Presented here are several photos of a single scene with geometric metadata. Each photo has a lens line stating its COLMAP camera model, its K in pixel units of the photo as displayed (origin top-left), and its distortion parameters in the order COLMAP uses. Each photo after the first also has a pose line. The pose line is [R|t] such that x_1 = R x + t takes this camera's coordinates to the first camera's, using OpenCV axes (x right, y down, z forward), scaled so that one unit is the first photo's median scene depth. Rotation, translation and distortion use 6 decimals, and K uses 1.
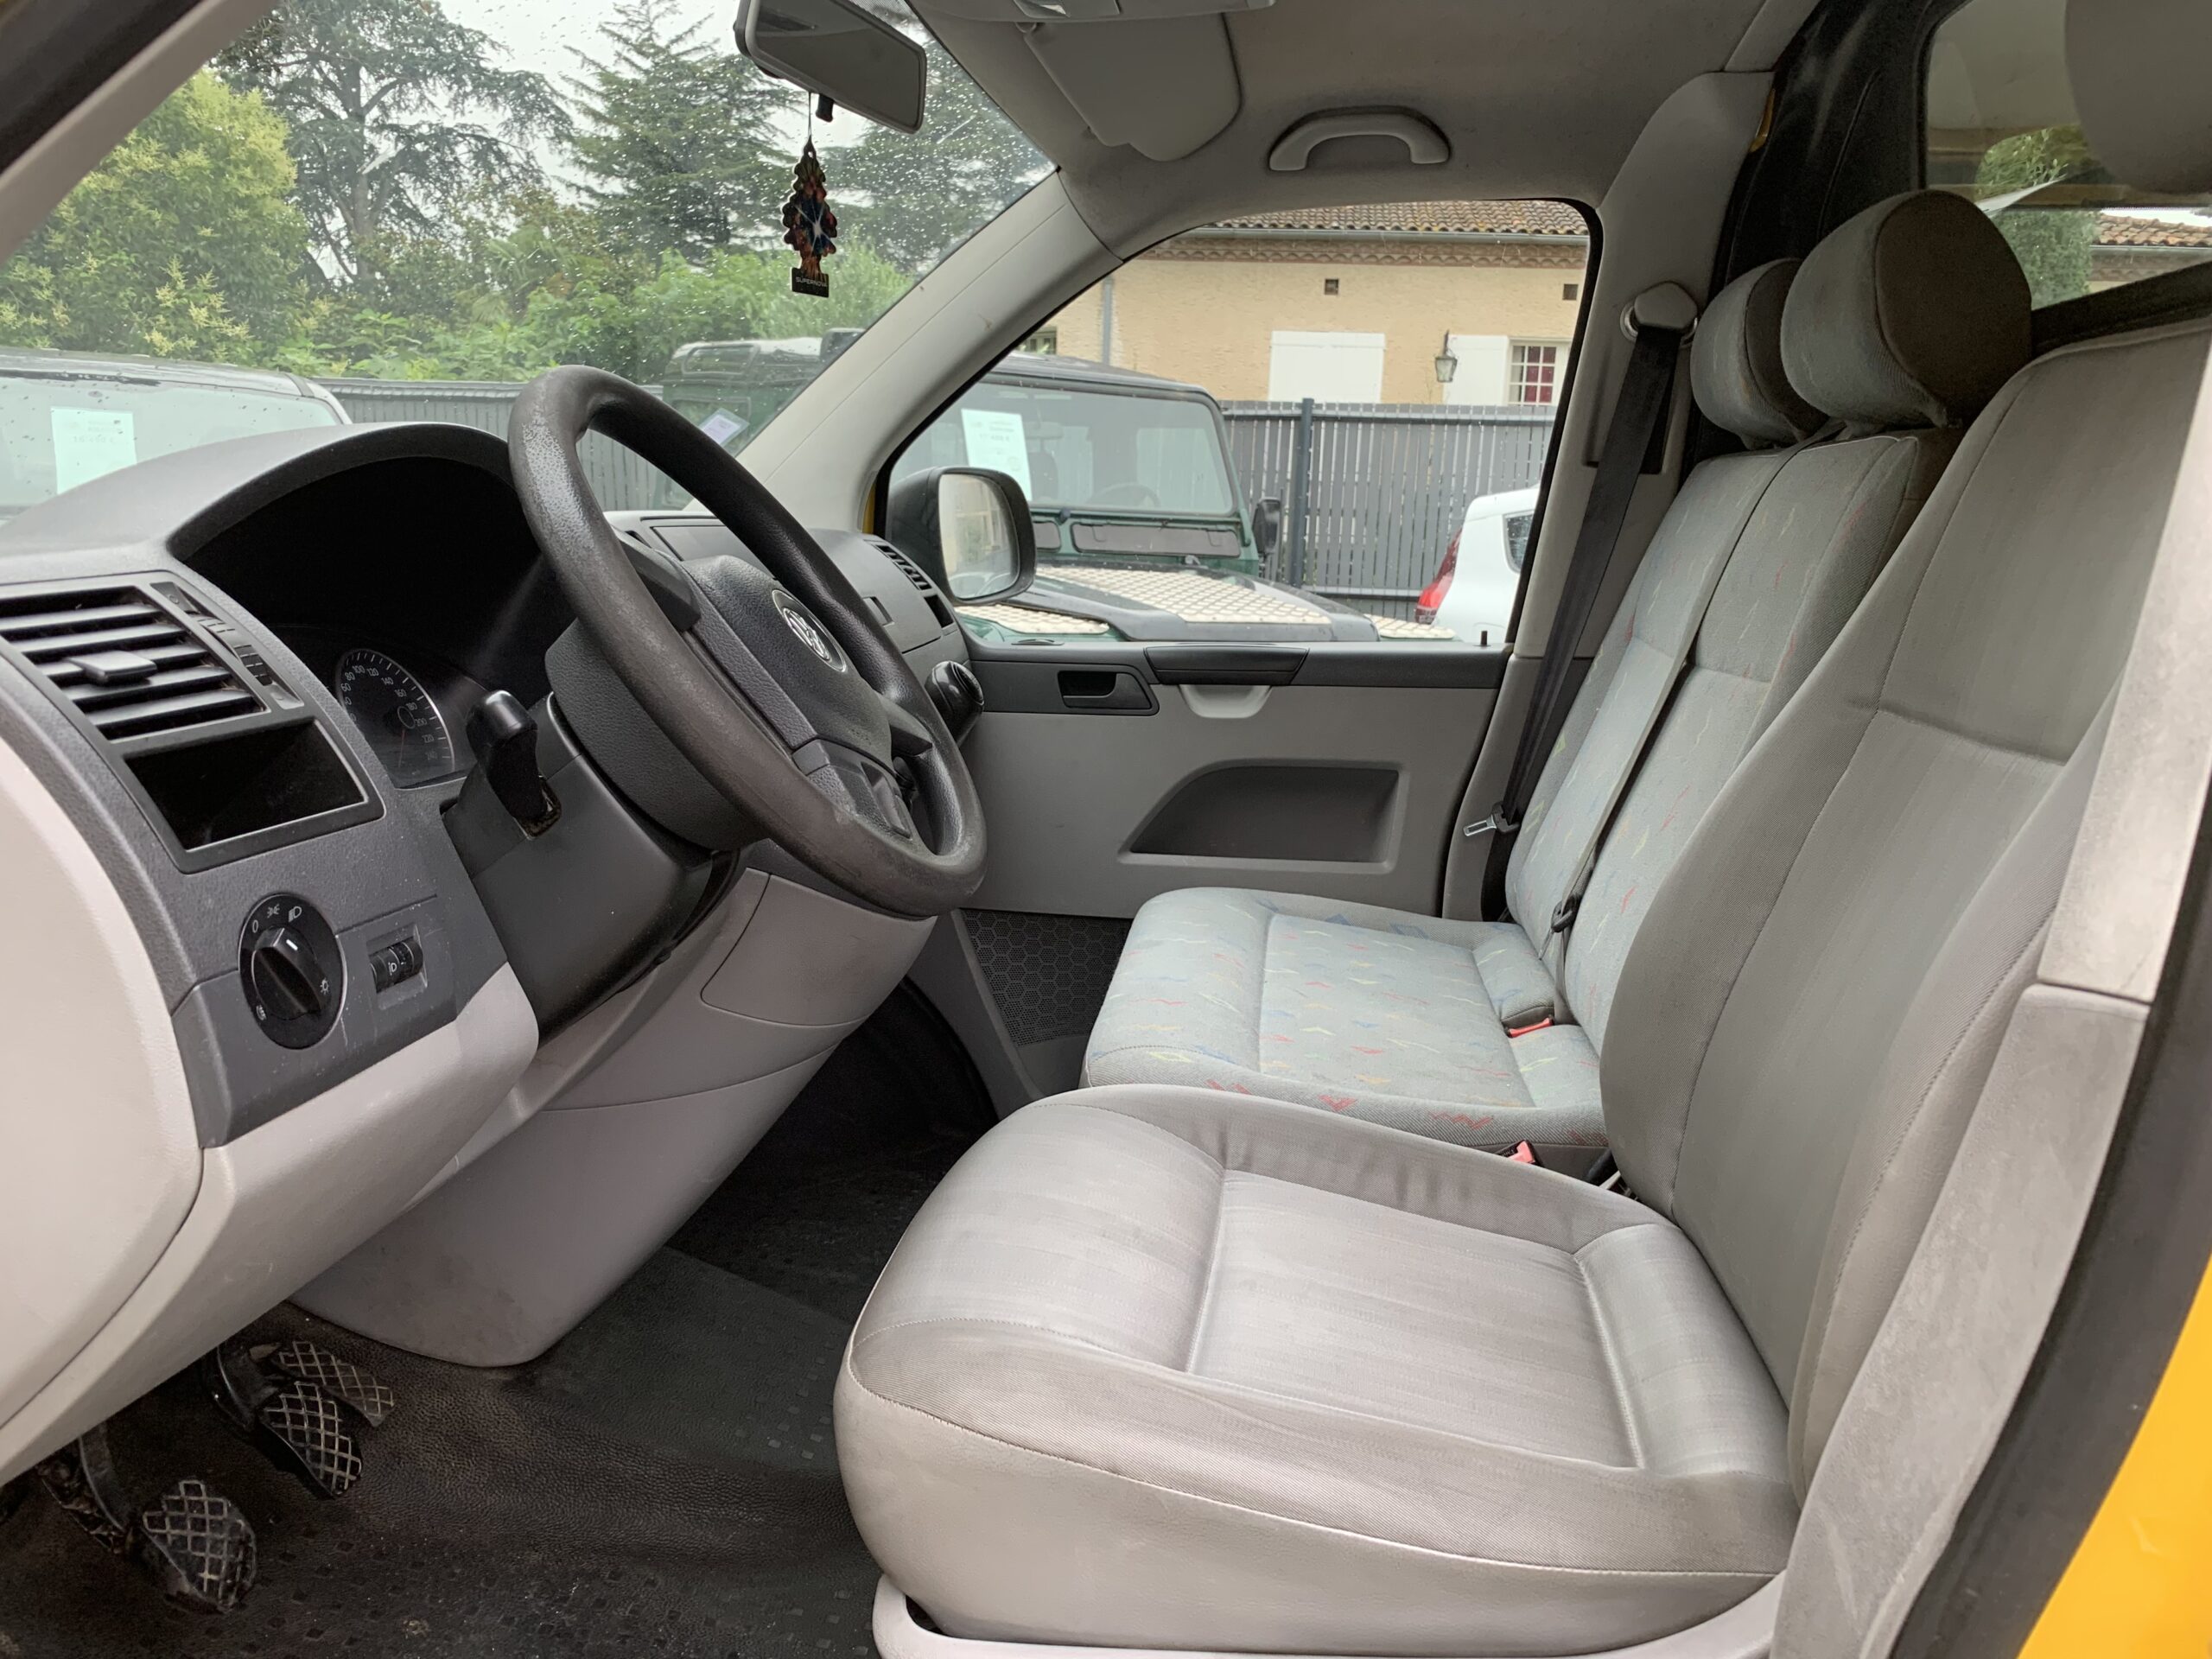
lens RADIAL K [[1695.4, 0, 1110.6], [0, 1695.4, 843.6], [0, 0, 1]] dist [0.012831, -0.012407]
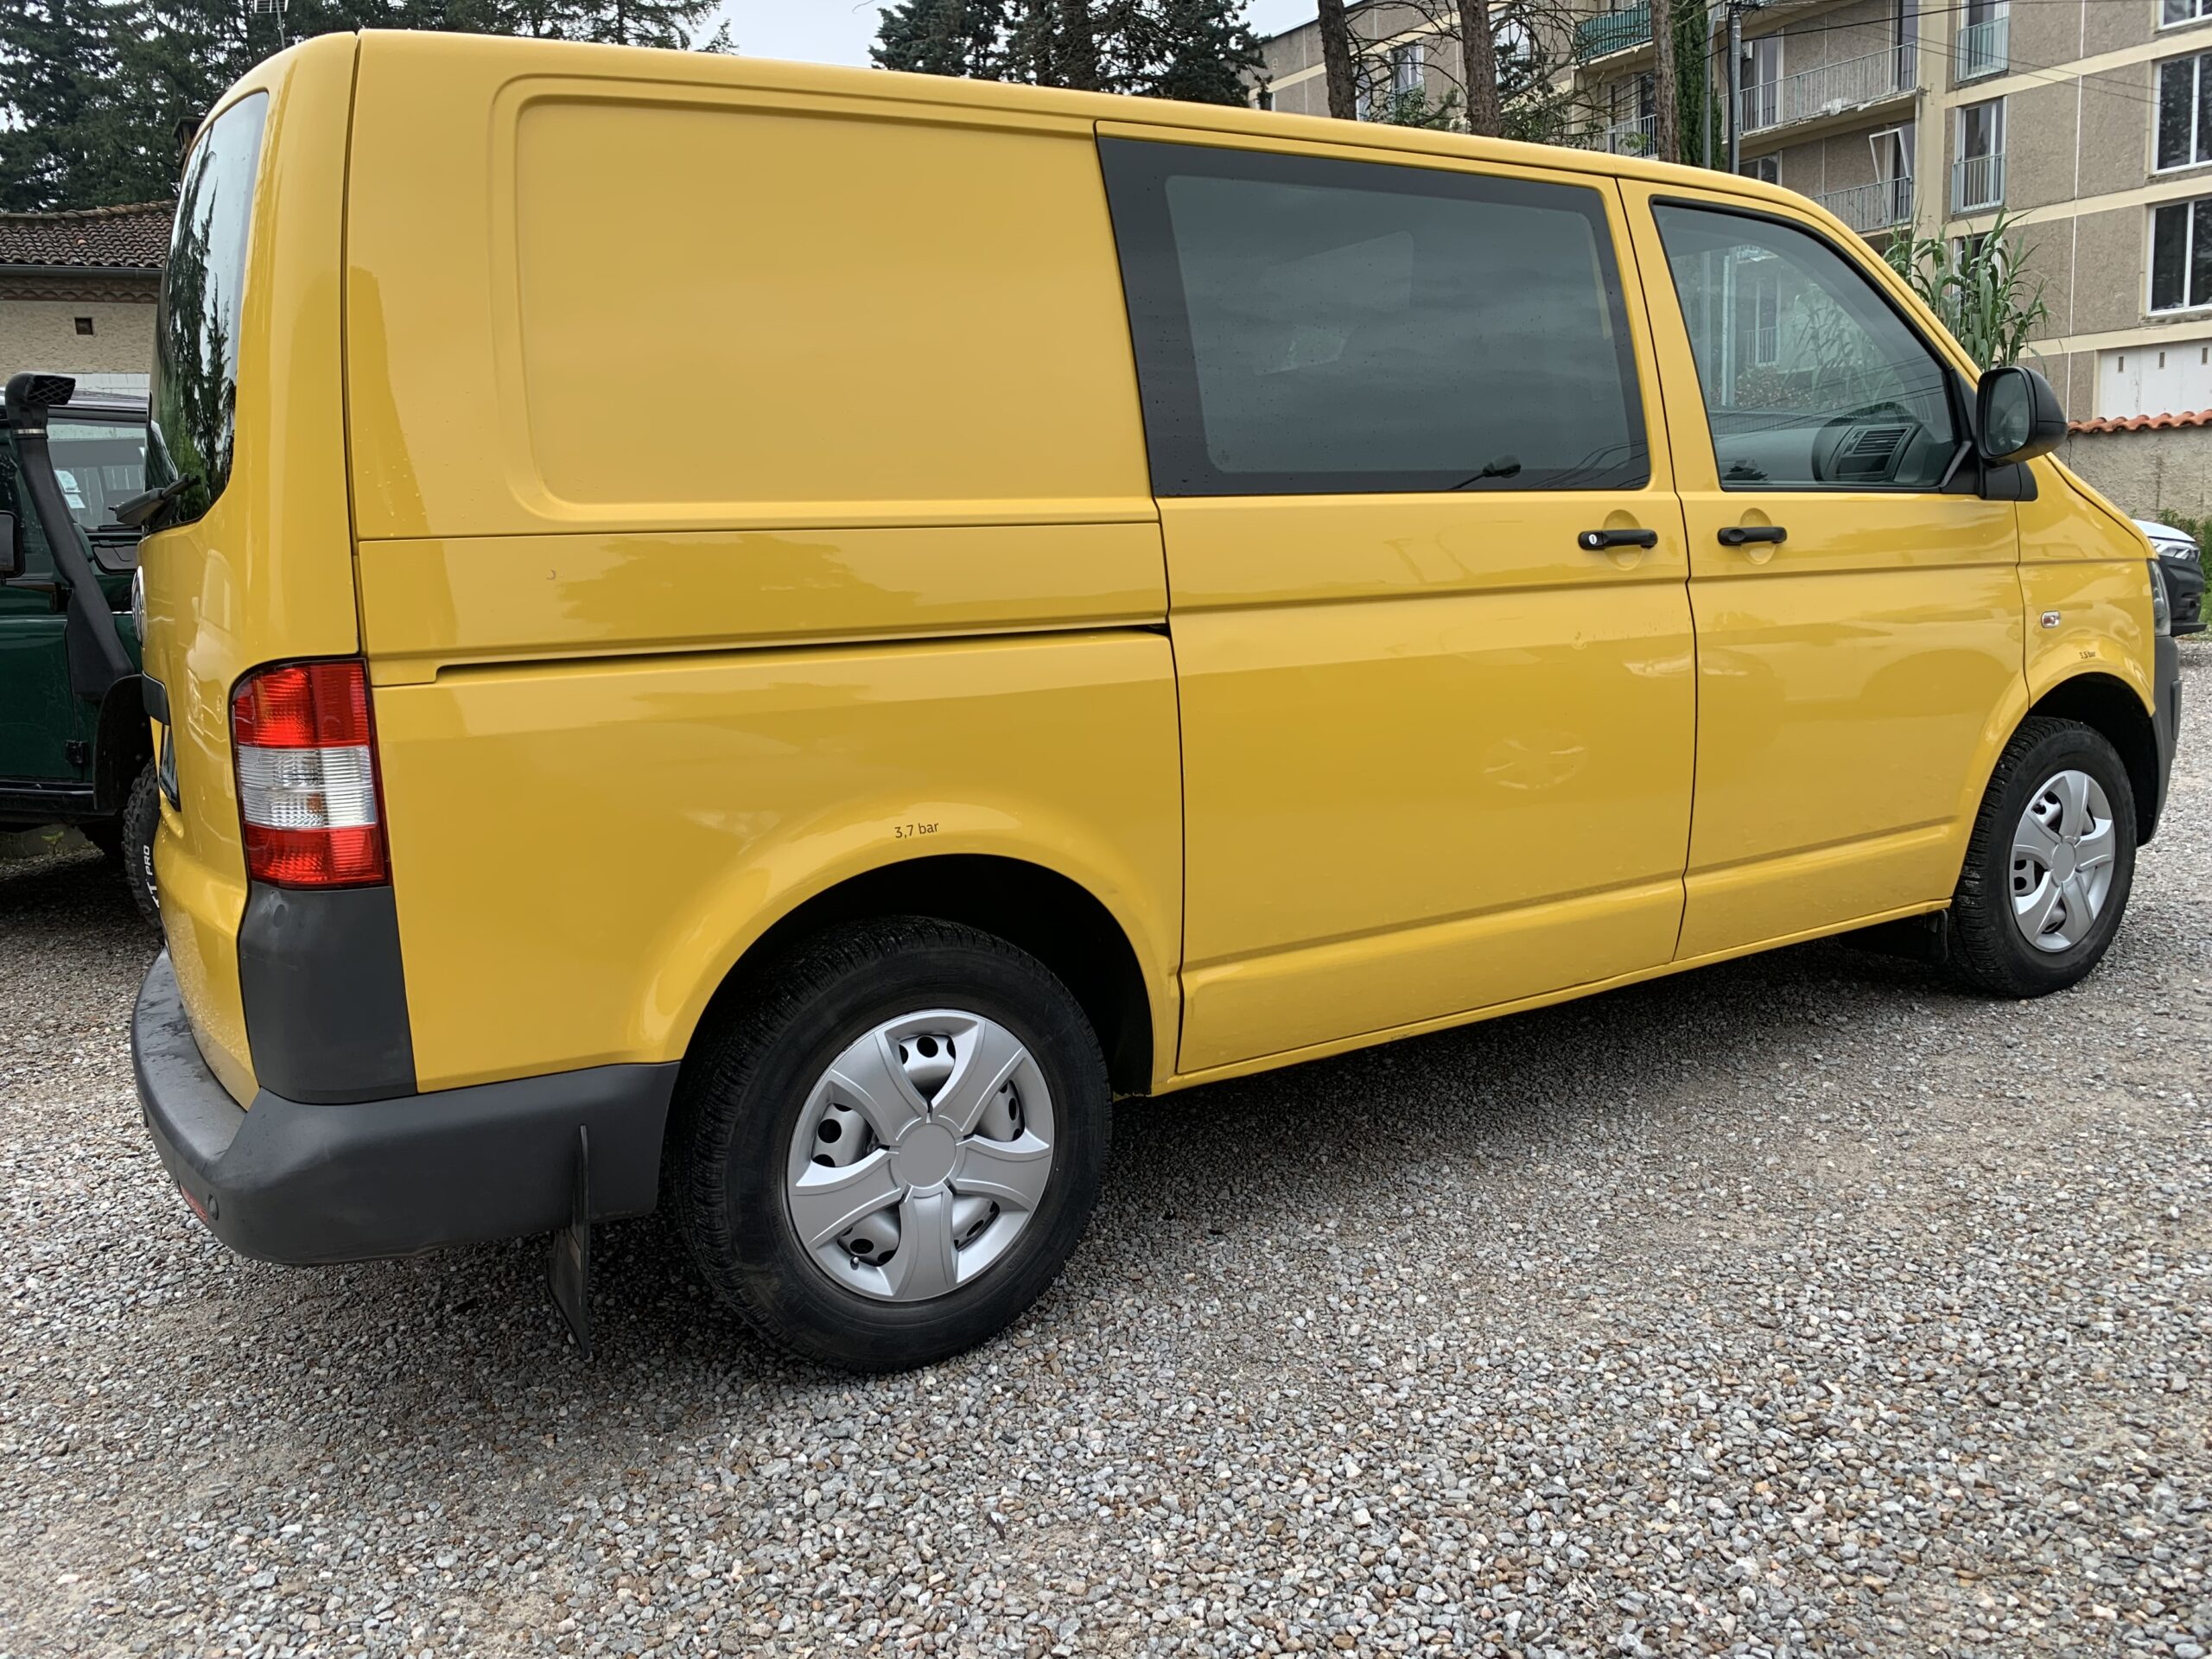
lens RADIAL K [[1695.4, 0, 1101.1], [0, 1695.4, 802.1], [0, 0, 1]] dist [0.012831, -0.012407]
pose [[0.753768, -0.182612, 0.631259, -0.089982], [0.208429, 0.977450, 0.033880, 0.014440], [-0.623211, 0.106035, 0.774832, -0.050084]]
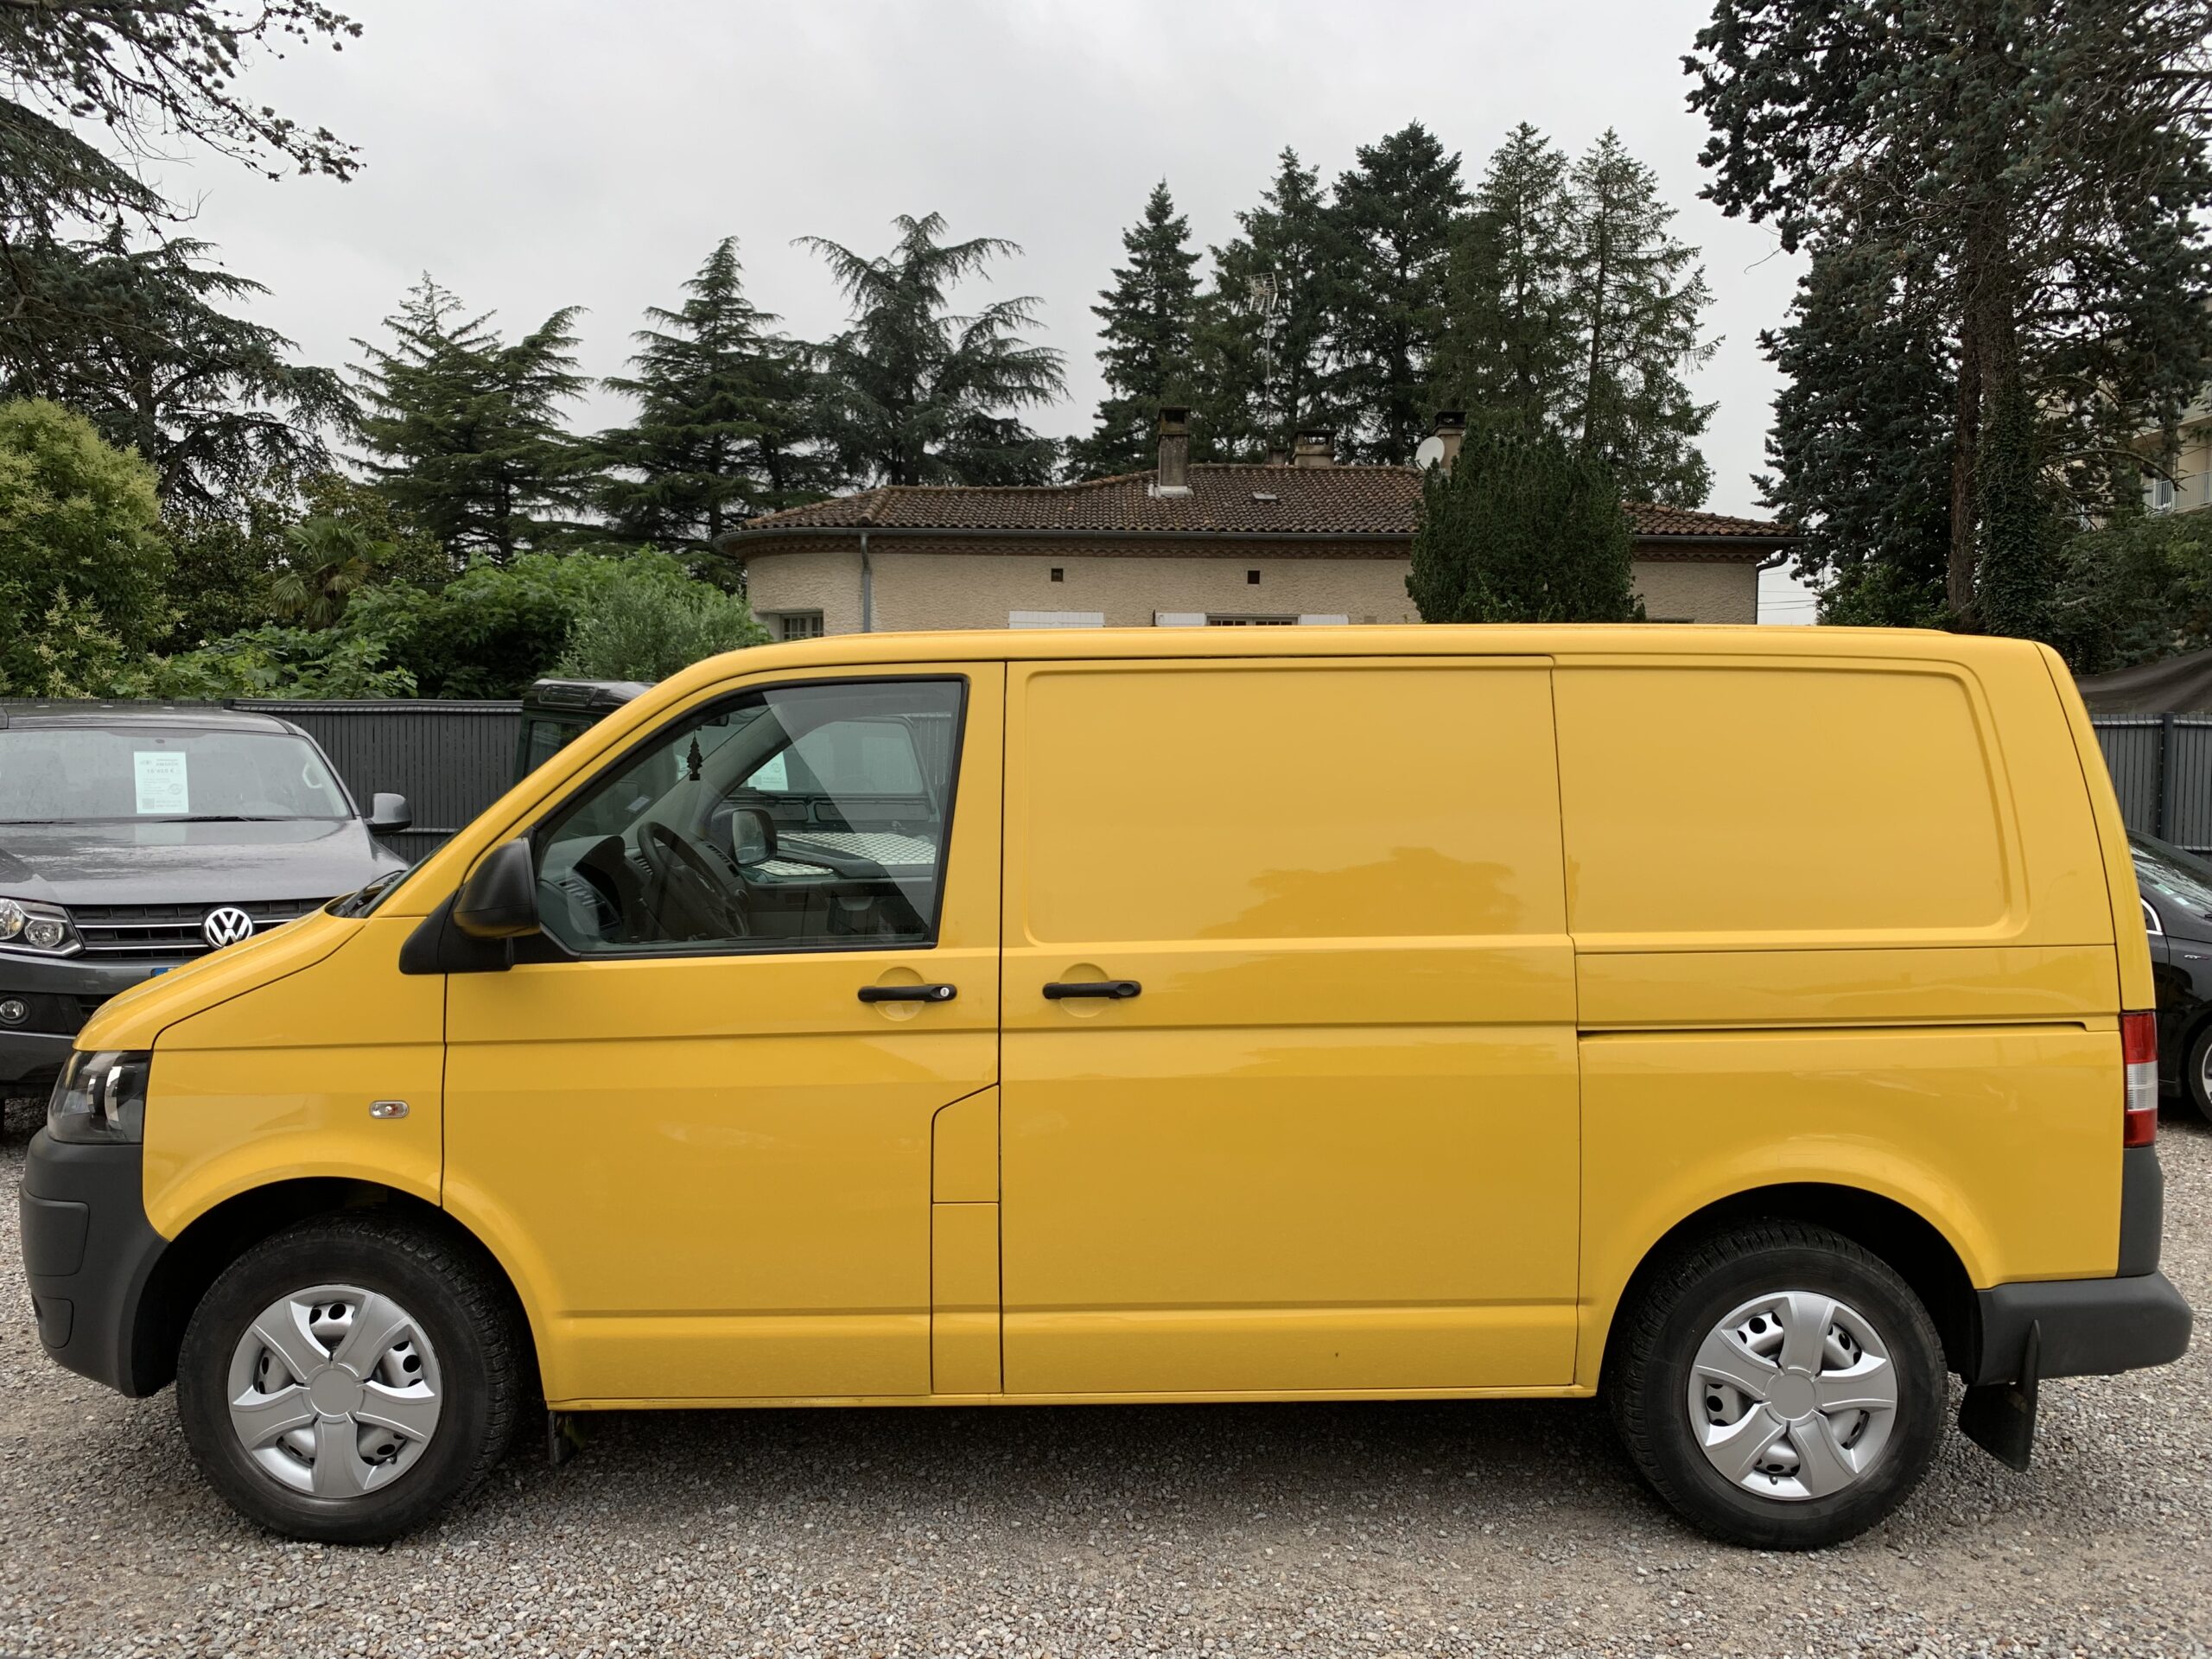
lens RADIAL K [[1695.4, 0, 1106.6], [0, 1695.4, 838.6], [0, 0, 1]] dist [0.012831, -0.012407]
pose [[0.991739, -0.029850, 0.124749, 0.012383], [0.046925, 0.989561, -0.136260, 0.016953], [-0.119380, 0.140988, 0.982787, -0.142219]]
